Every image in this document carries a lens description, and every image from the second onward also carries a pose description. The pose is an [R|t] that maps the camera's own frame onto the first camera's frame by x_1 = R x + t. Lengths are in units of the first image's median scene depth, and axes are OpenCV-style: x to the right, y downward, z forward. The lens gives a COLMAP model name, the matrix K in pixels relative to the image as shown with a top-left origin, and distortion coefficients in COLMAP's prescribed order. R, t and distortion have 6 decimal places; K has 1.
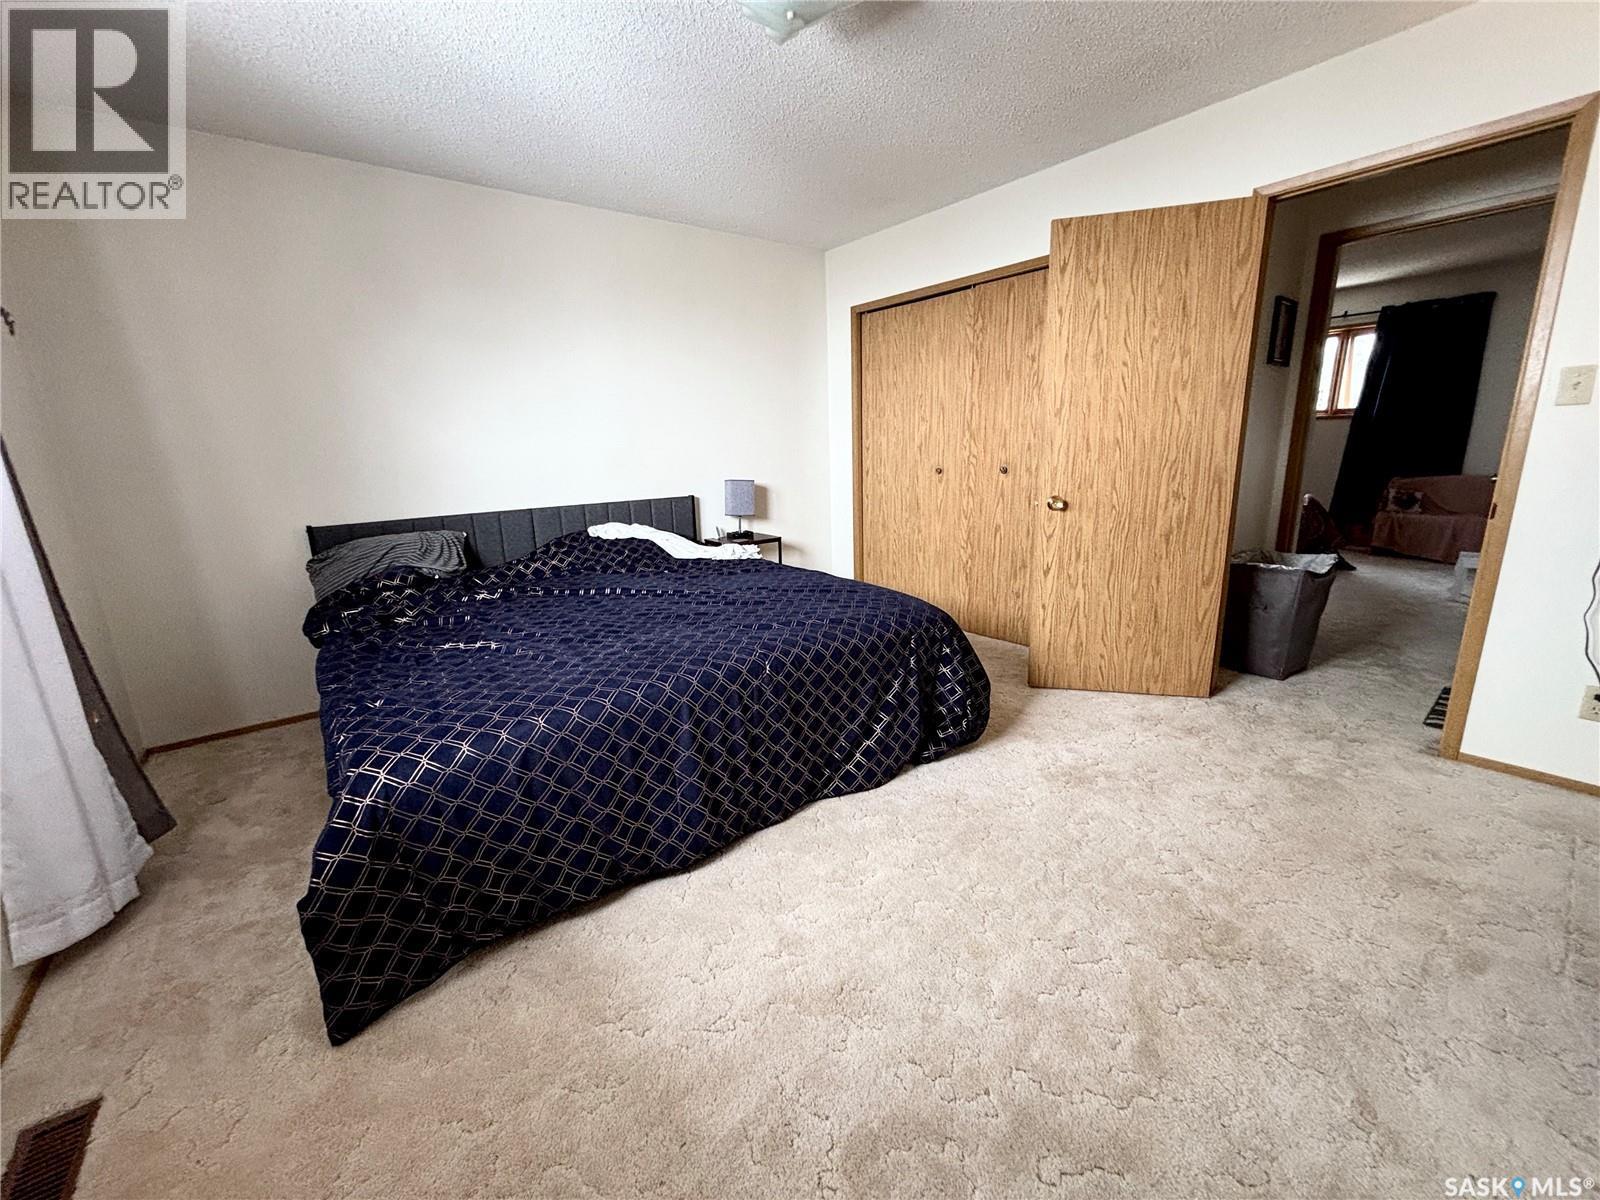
lens RADIAL K [[642.5, 0, 790.4], [0, 642.5, 597.6], [0, 0, 1]] dist [-0.001489, 0.000230]
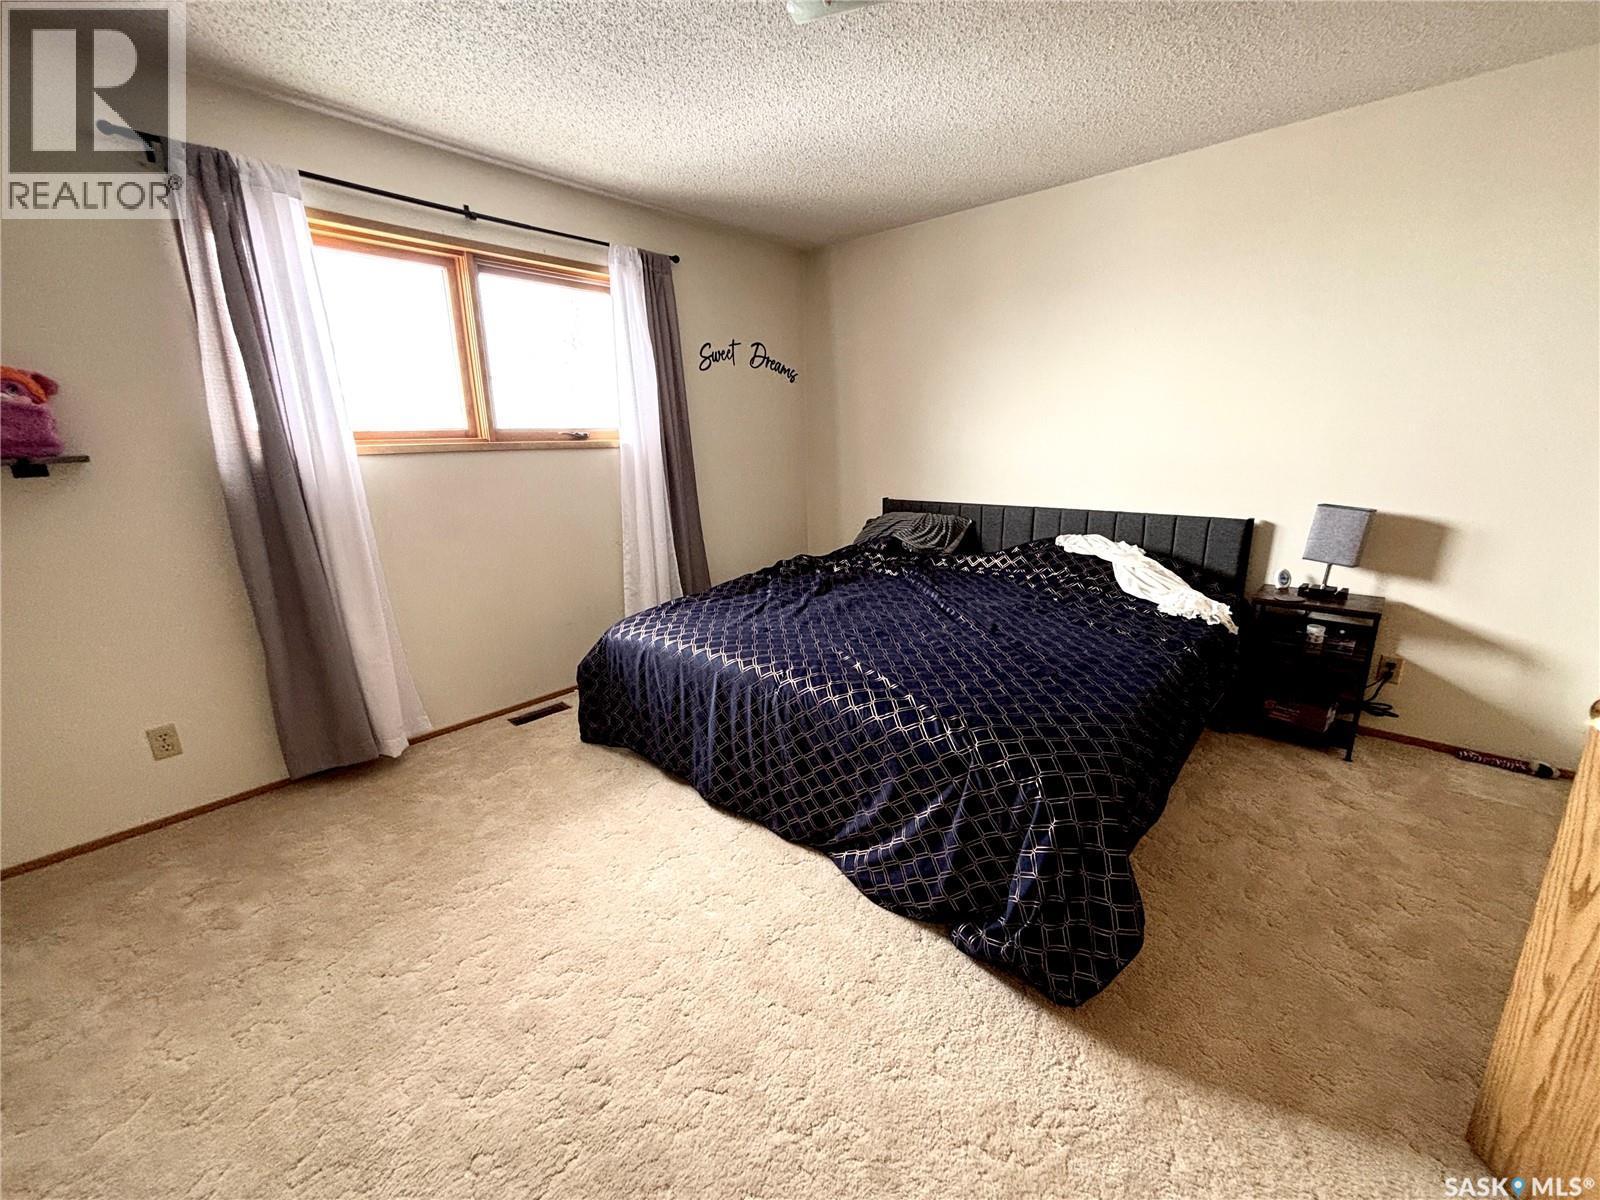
lens RADIAL K [[642.5, 0, 791.3], [0, 642.5, 594.4], [0, 0, 1]] dist [-0.001489, 0.000230]
pose [[0.186520, 0.266236, -0.945690, 0.660076], [-0.208790, 0.951335, 0.226645, -0.200942], [0.960009, 0.155176, 0.233030, 0.544412]]
